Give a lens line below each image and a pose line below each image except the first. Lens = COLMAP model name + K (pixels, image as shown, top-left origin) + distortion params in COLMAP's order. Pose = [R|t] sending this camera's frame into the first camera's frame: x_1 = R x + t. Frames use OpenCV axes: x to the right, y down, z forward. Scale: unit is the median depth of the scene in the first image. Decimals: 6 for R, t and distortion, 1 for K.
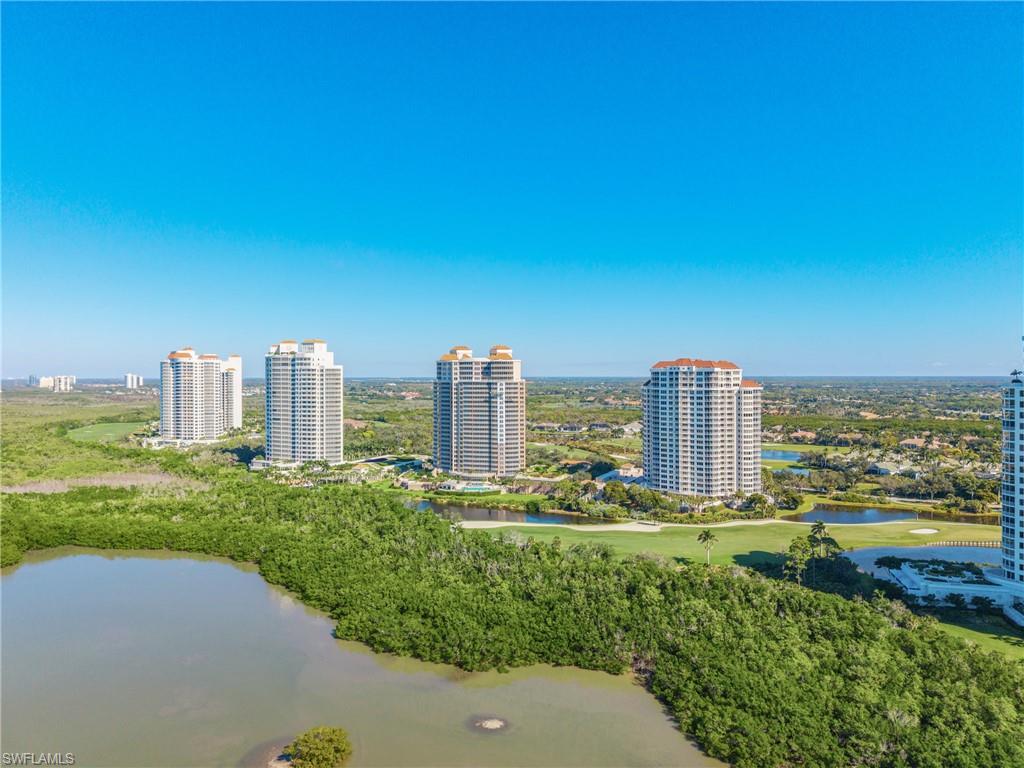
lens RADIAL K [[694.6, 0, 512.0], [0, 694.6, 384.0], [0, 0, 1]] dist [0.058402, -0.077616]
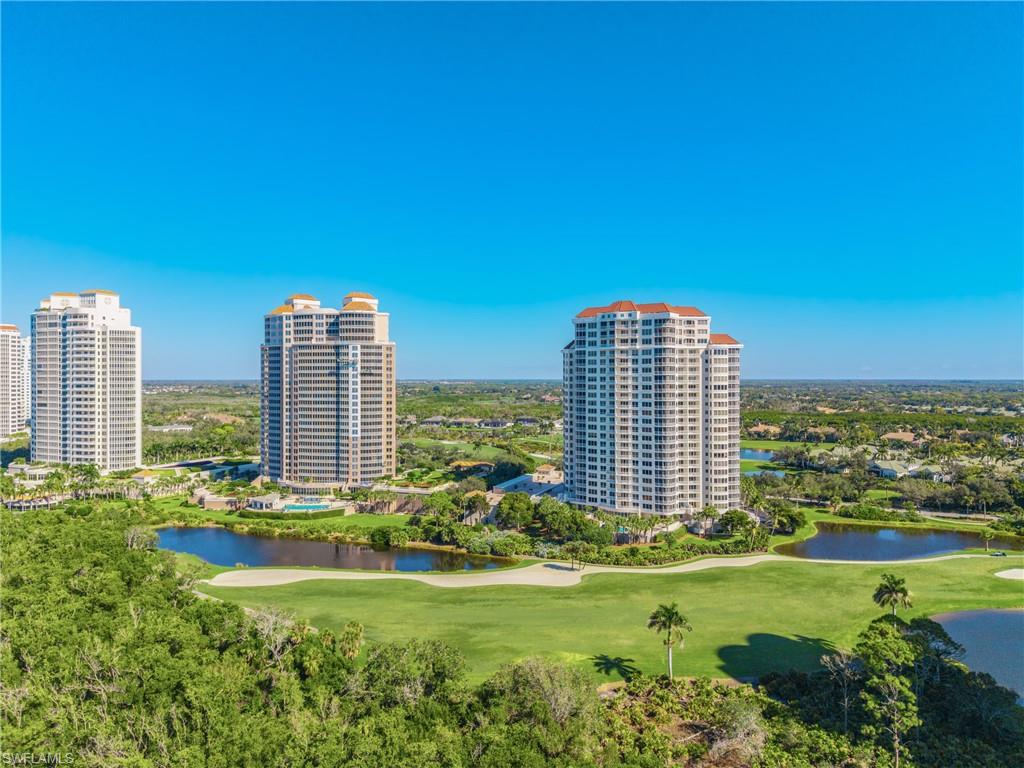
lens RADIAL K [[682.7, 0, 526.0], [0, 682.7, 380.4], [0, 0, 1]] dist [0.053515, -0.065787]
pose [[0.995450, 0.003348, 0.095224, 0.096083], [-0.002186, 0.999922, -0.012298, 0.044386], [-0.095258, 0.012033, 0.995380, 0.374578]]
